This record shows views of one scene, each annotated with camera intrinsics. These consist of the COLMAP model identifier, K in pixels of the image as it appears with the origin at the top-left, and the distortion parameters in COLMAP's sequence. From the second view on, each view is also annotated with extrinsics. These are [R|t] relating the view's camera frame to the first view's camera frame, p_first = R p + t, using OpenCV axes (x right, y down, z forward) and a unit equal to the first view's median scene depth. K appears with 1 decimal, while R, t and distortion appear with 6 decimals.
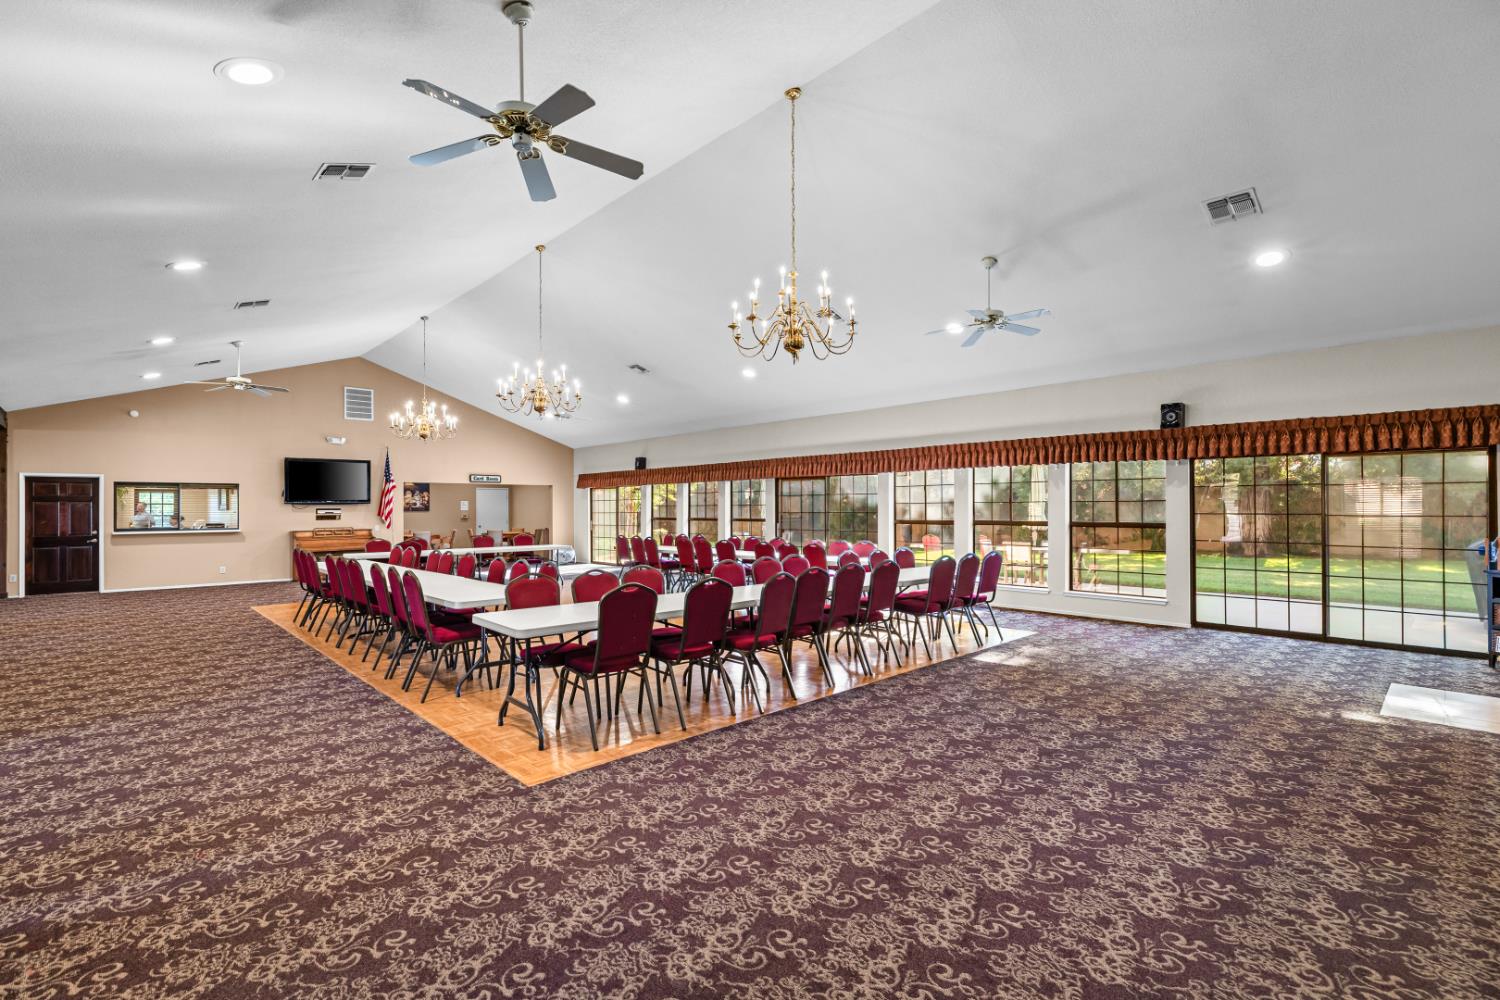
lens RADIAL K [[685.3, 0, 787.6], [0, 685.3, 499.6], [0, 0, 1]] dist [0.002021, -0.001035]
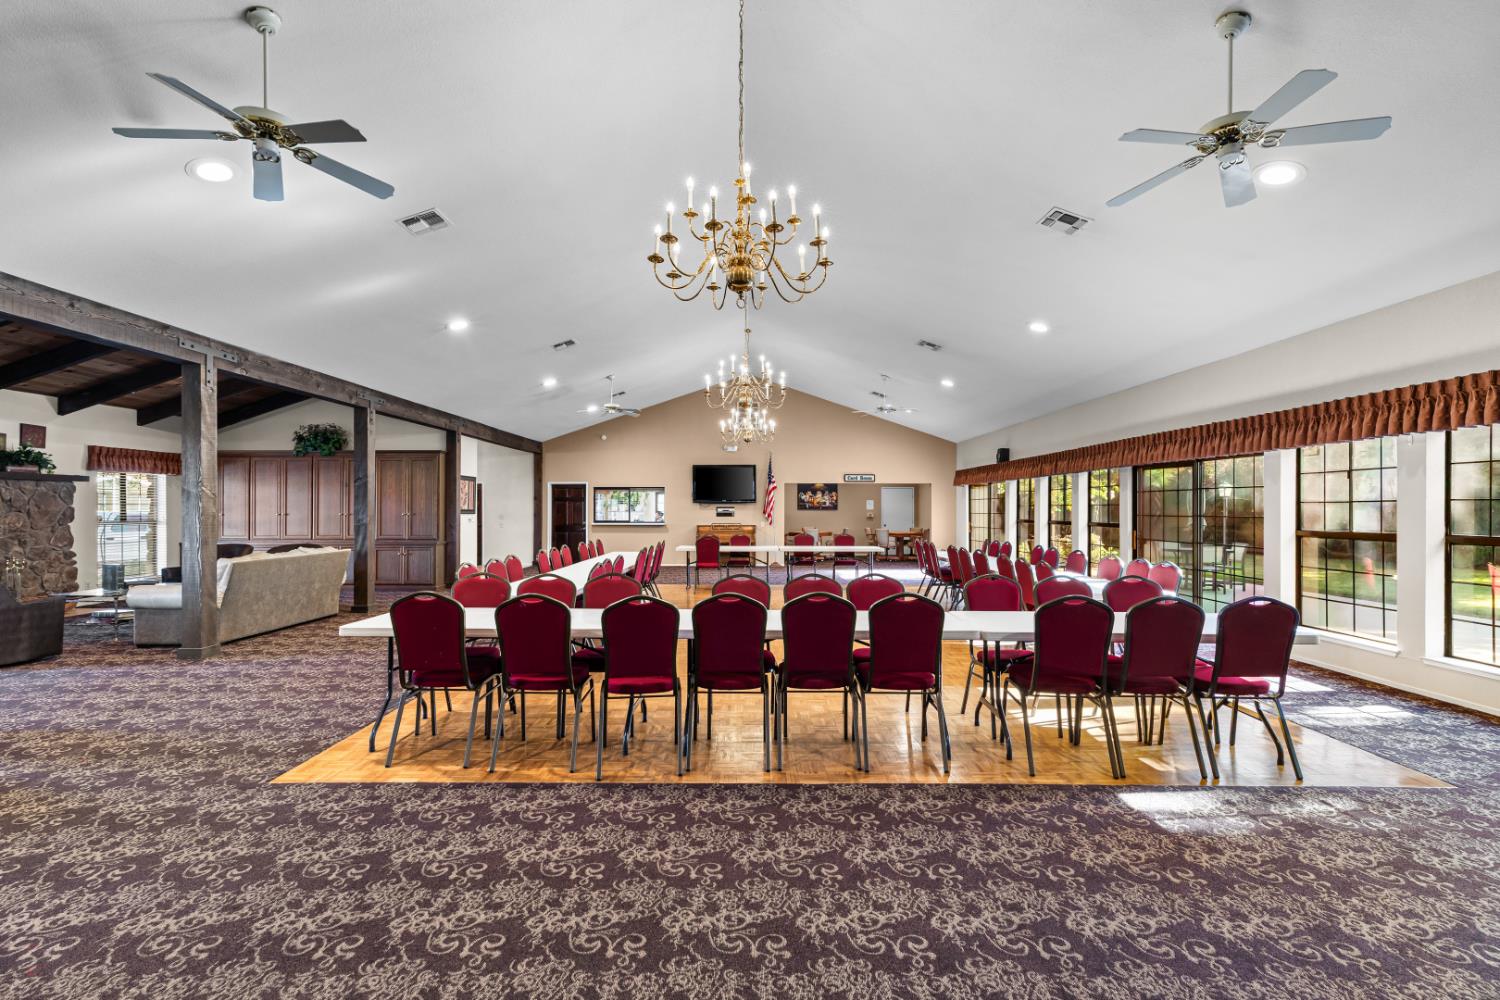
lens RADIAL K [[699.8, 0, 750.0], [0, 699.8, 500.0], [0, 0, 1]] dist [0.006755, 0.000412]
pose [[0.698038, -0.002807, -0.716055, 0.576476], [0.003905, 0.999992, -0.000113, 0.003986], [0.716050, -0.002717, 0.698043, 0.530061]]
